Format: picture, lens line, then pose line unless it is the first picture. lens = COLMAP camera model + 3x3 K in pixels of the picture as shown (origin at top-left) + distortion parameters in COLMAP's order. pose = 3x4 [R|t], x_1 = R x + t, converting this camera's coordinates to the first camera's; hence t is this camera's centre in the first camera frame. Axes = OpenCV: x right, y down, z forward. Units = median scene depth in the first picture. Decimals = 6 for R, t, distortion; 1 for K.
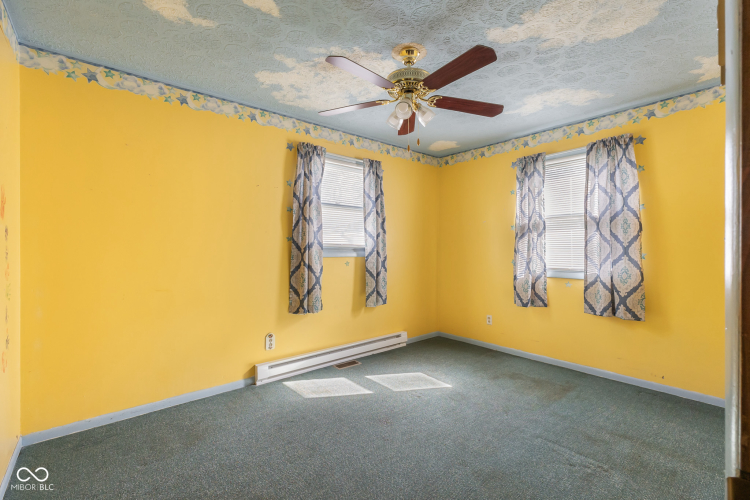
lens RADIAL K [[333.7, 0, 374.6], [0, 333.7, 253.0], [0, 0, 1]] dist [-0.004090, 0.001238]
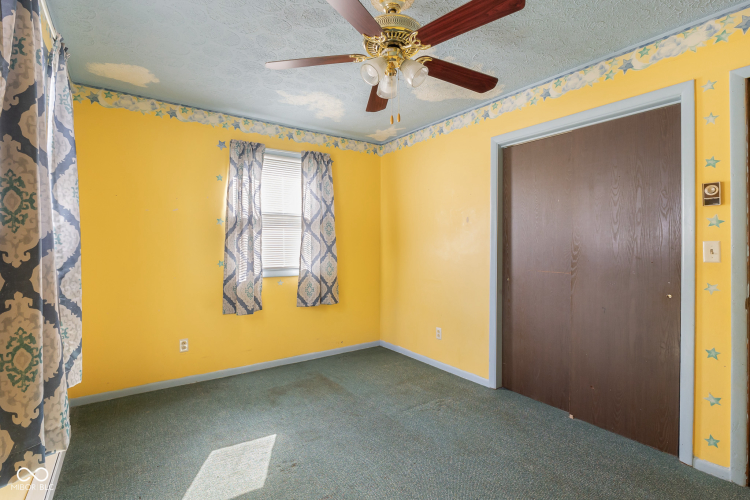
lens RADIAL K [[360.3, 0, 375.2], [0, 360.3, 244.7], [0, 0, 1]] dist [-0.006459, -0.000392]
pose [[0.084229, -0.001988, 0.996444, -0.513927], [0.010173, 0.999948, 0.001135, -0.020011], [-0.996395, 0.010041, 0.084245, 0.662033]]
